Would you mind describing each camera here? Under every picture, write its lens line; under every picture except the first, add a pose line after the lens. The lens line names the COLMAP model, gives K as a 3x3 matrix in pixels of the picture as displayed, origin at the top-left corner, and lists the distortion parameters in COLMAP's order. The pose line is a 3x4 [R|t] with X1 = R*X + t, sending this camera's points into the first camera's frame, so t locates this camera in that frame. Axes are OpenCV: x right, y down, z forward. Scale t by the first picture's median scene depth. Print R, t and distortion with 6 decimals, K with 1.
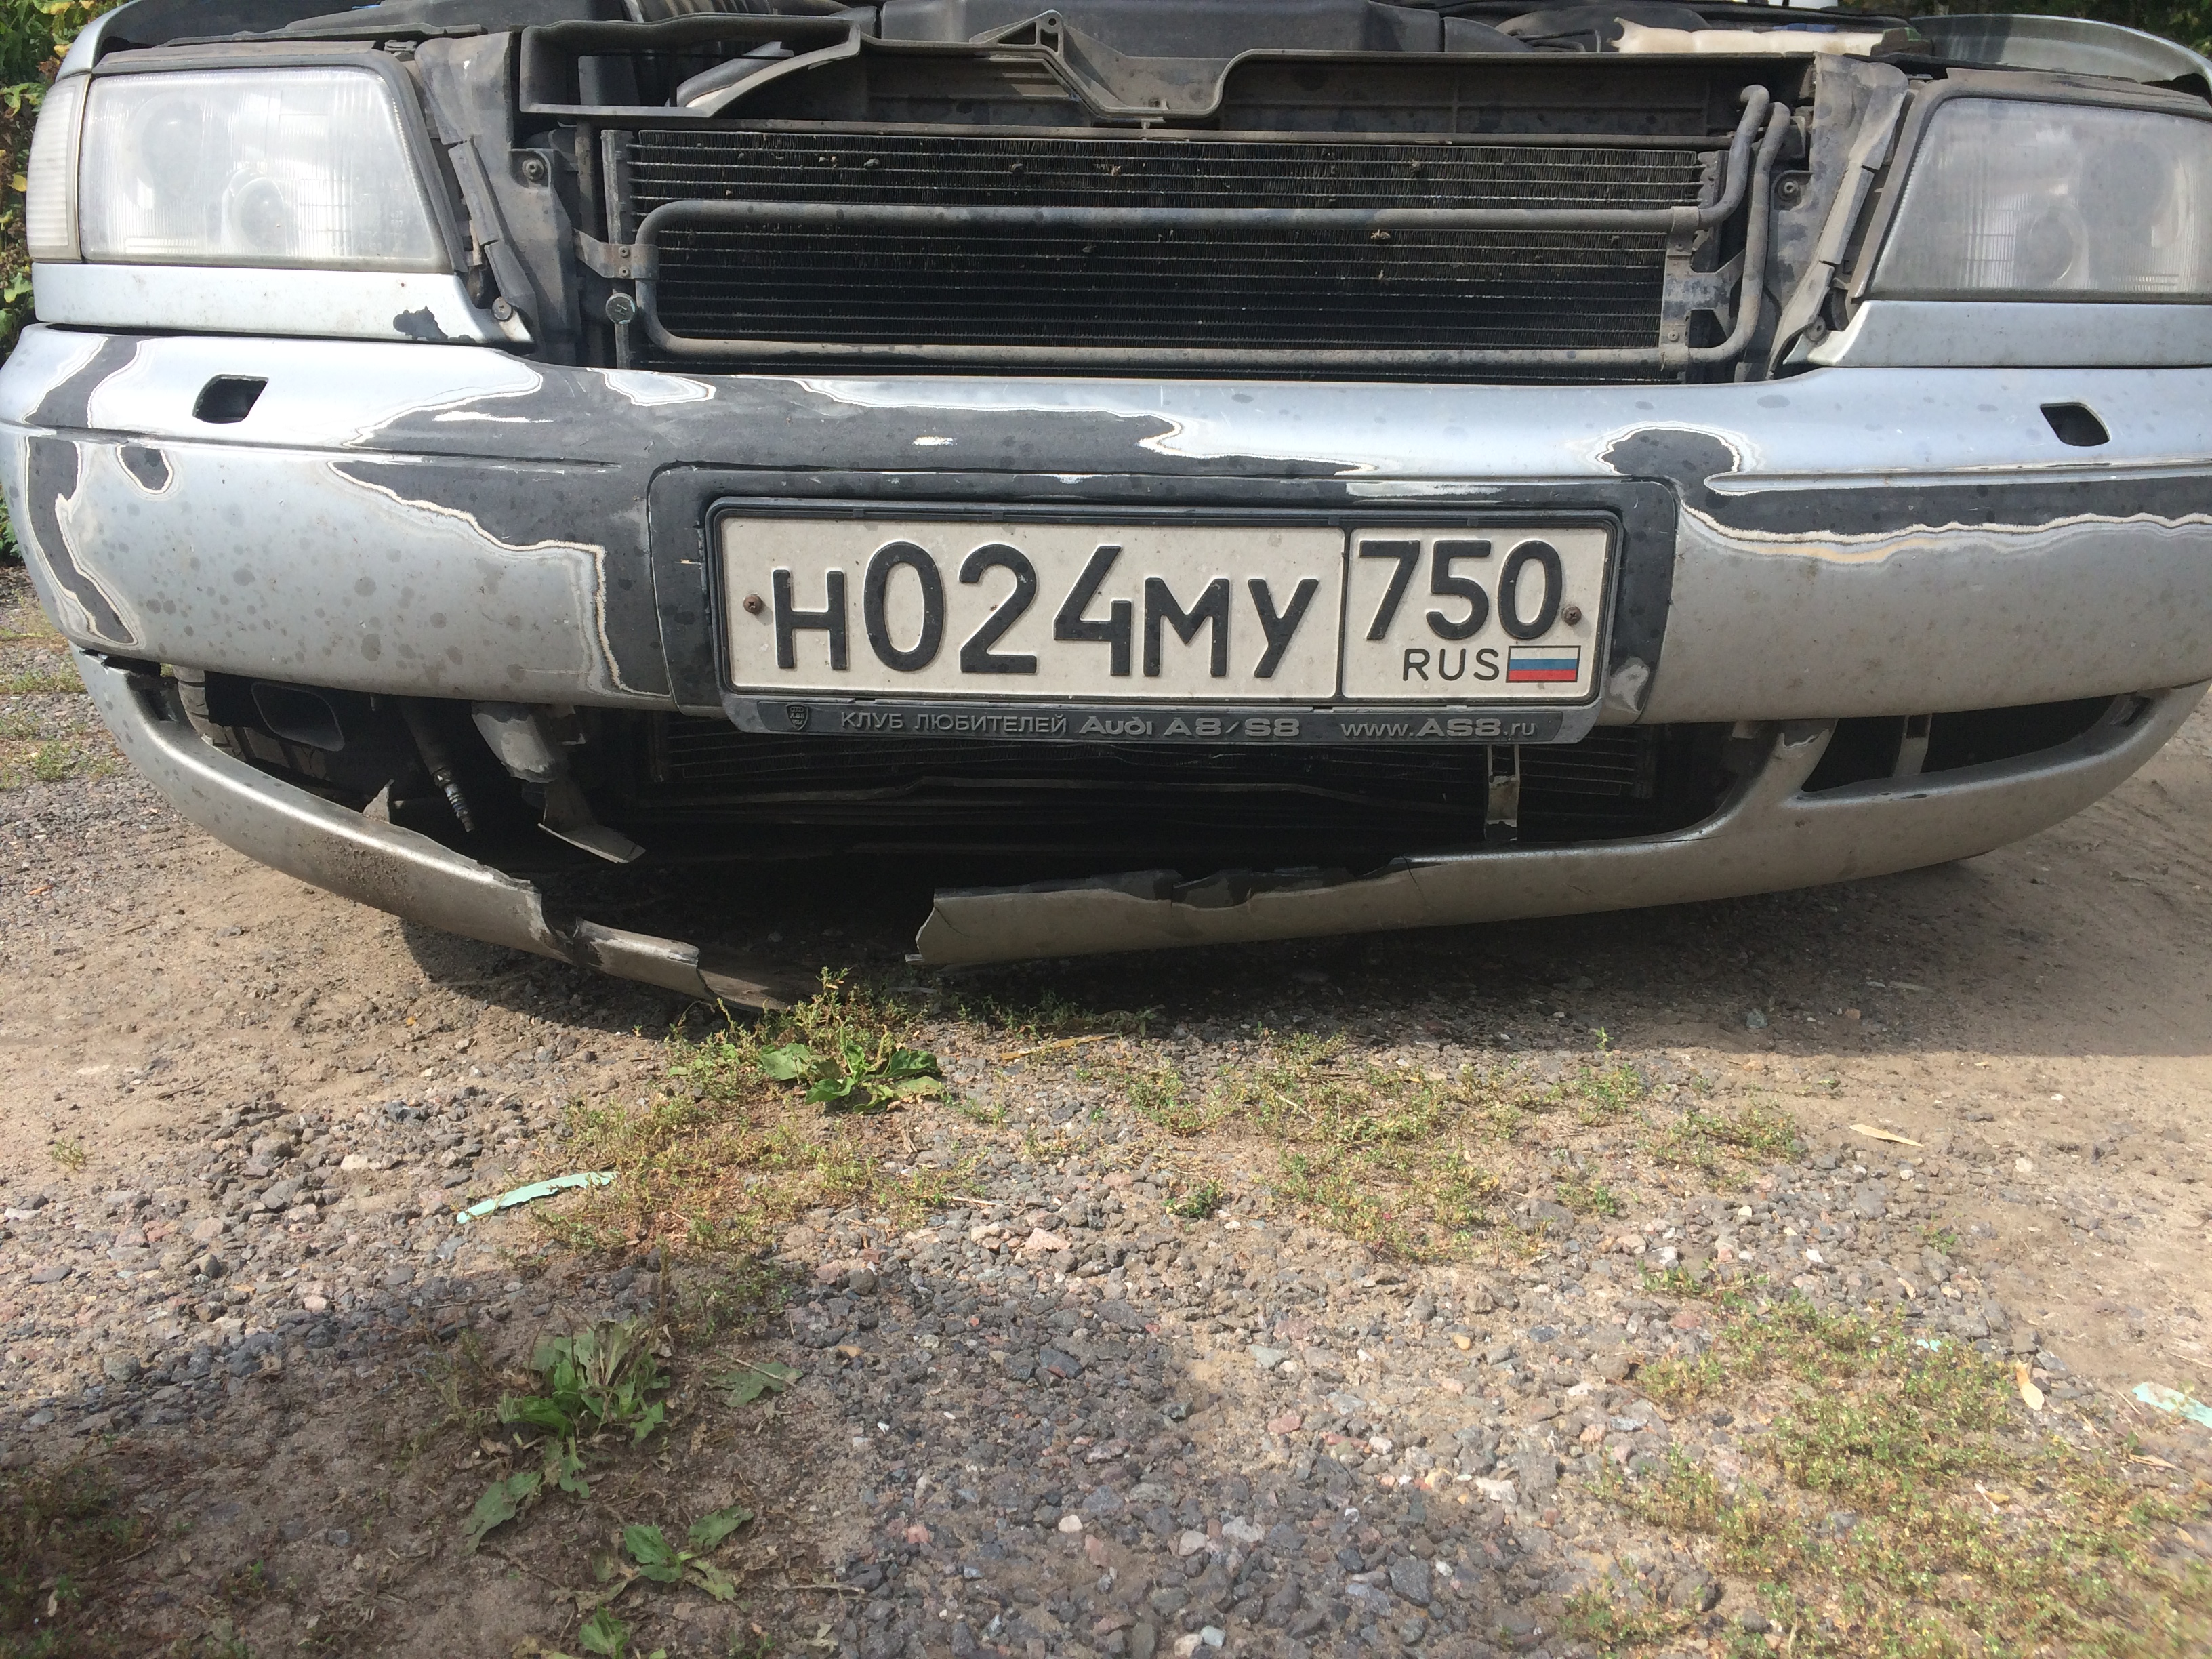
lens RADIAL K [[1954.1, 0, 1106.0], [0, 1954.1, 829.5], [0, 0, 1]] dist [0.042808, -0.001133]
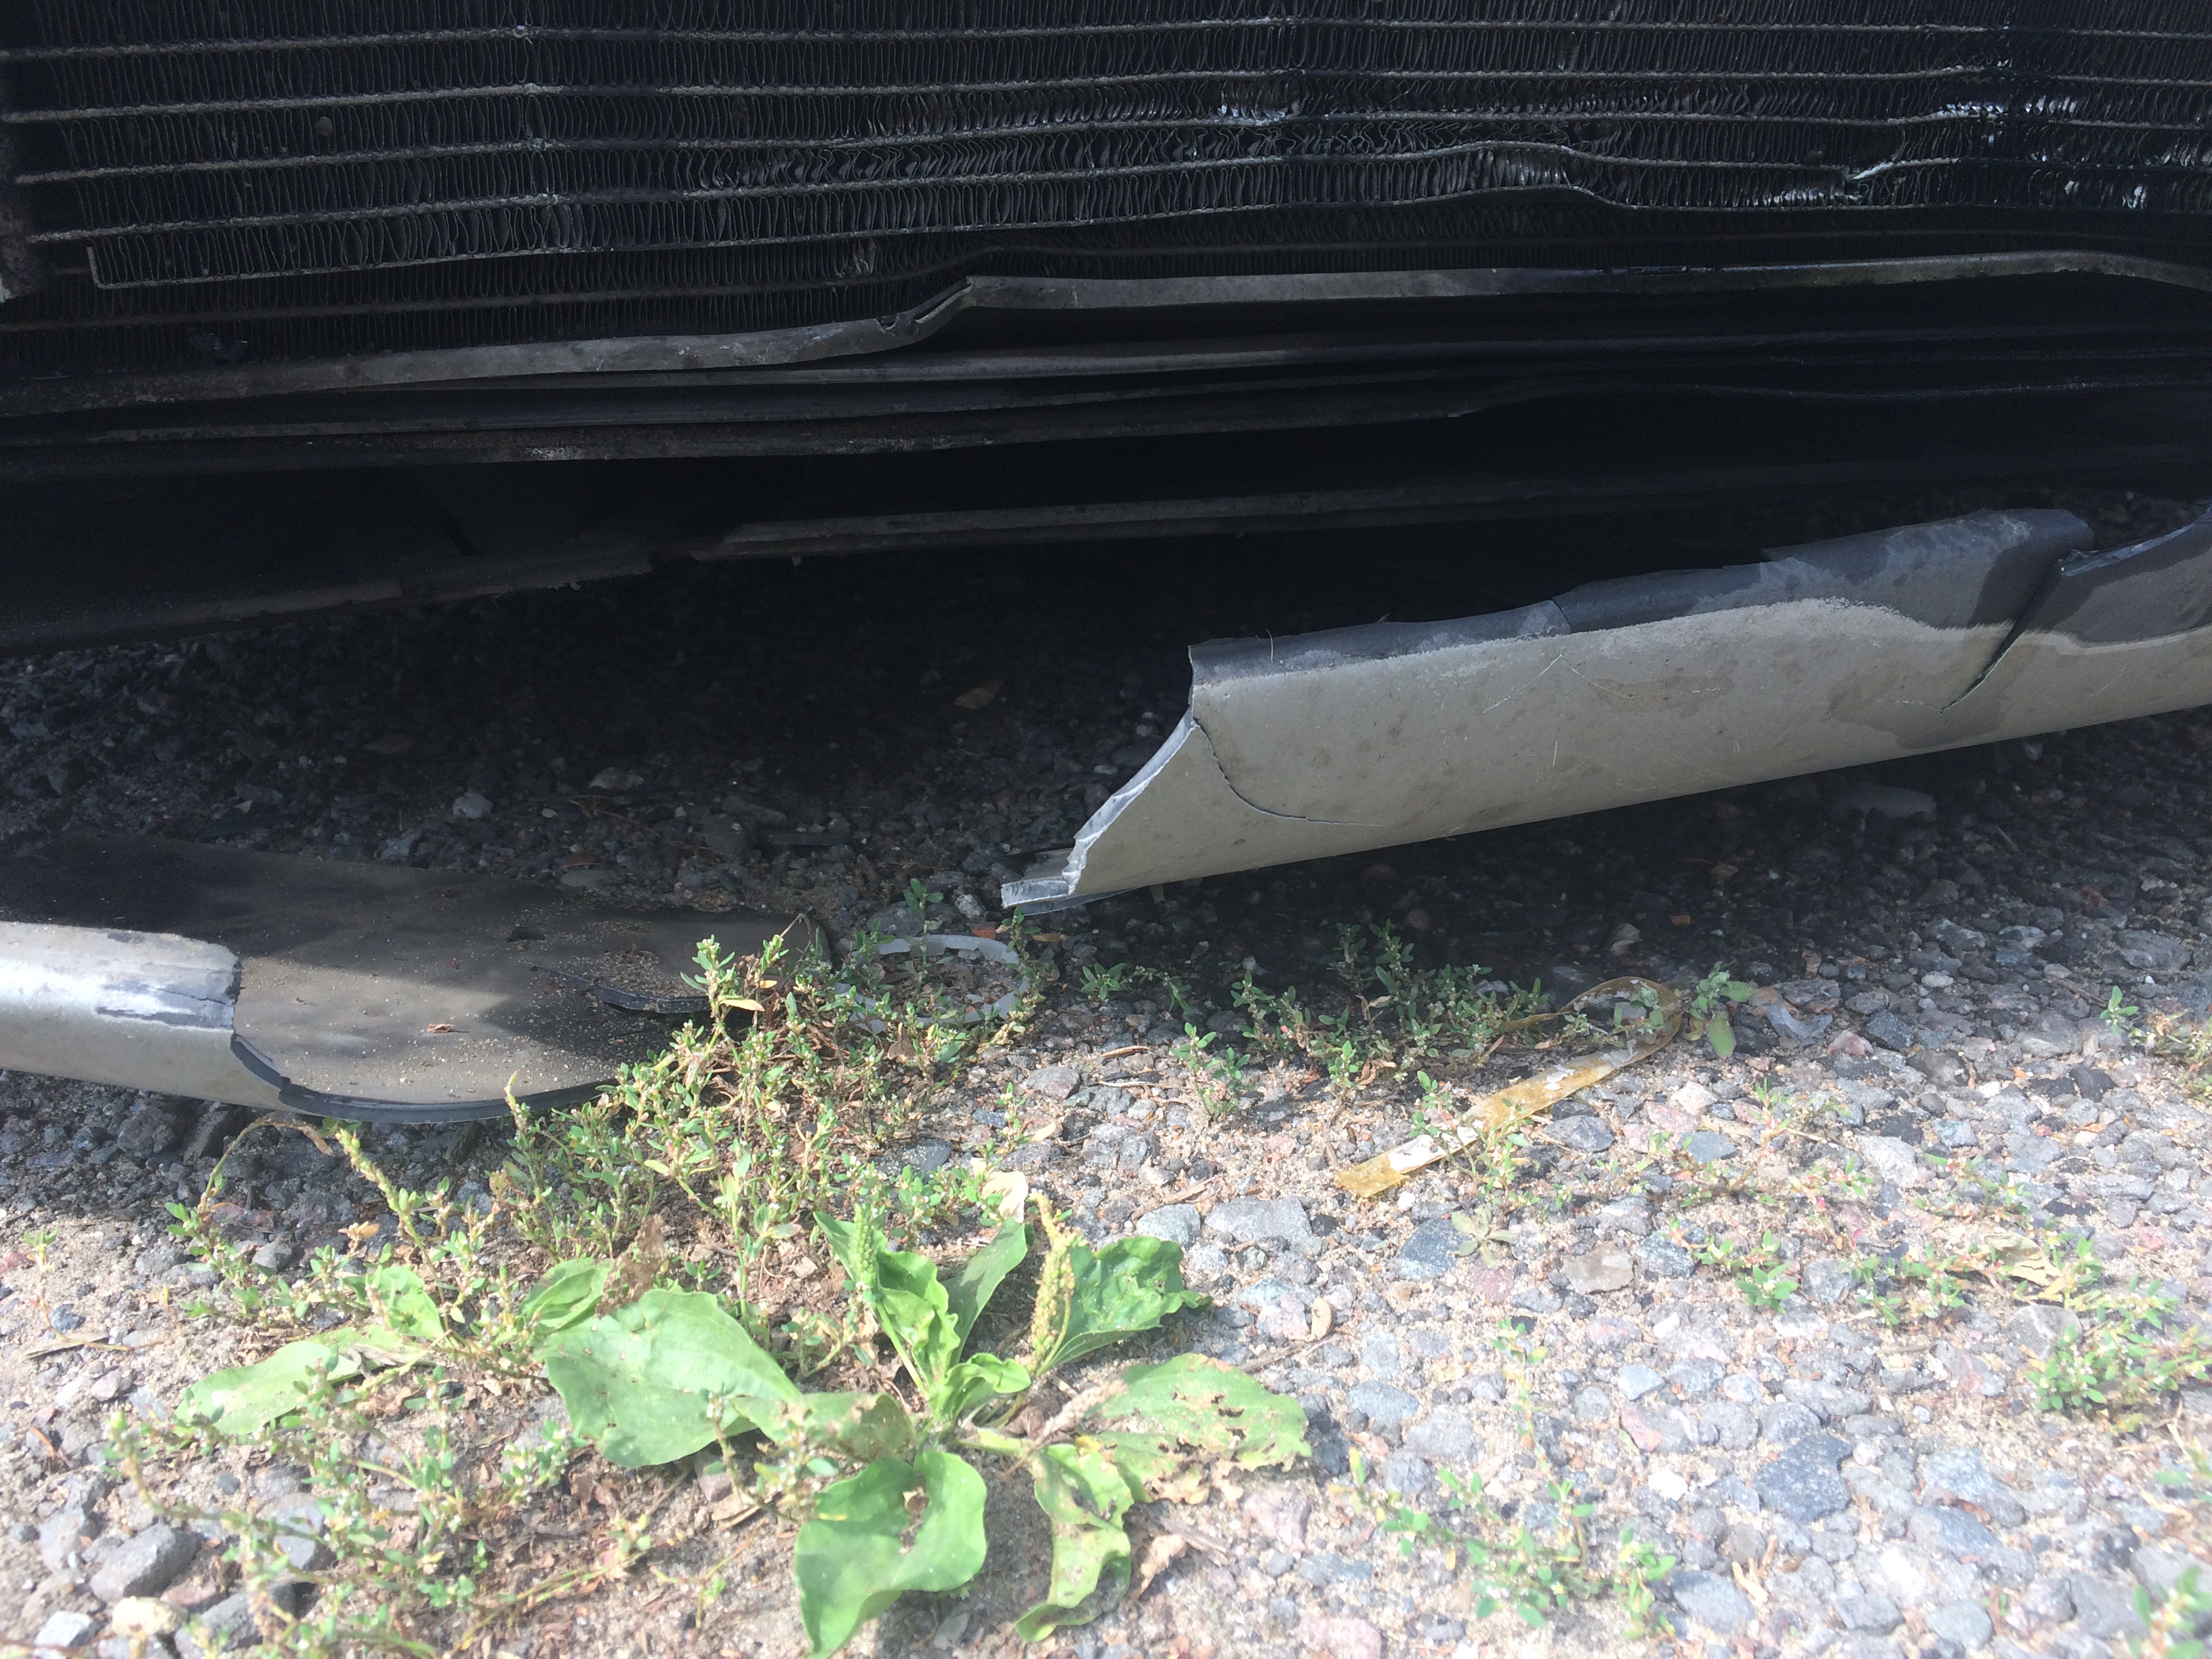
lens RADIAL K [[1954.1, 0, 1106.0], [0, 1954.1, 829.5], [0, 0, 1]] dist [0.042808, -0.001133]
pose [[0.980404, -0.089217, 0.175638, -0.135024], [0.065860, 0.988709, 0.134599, 0.017718], [-0.185663, -0.120394, 0.975210, 0.700701]]
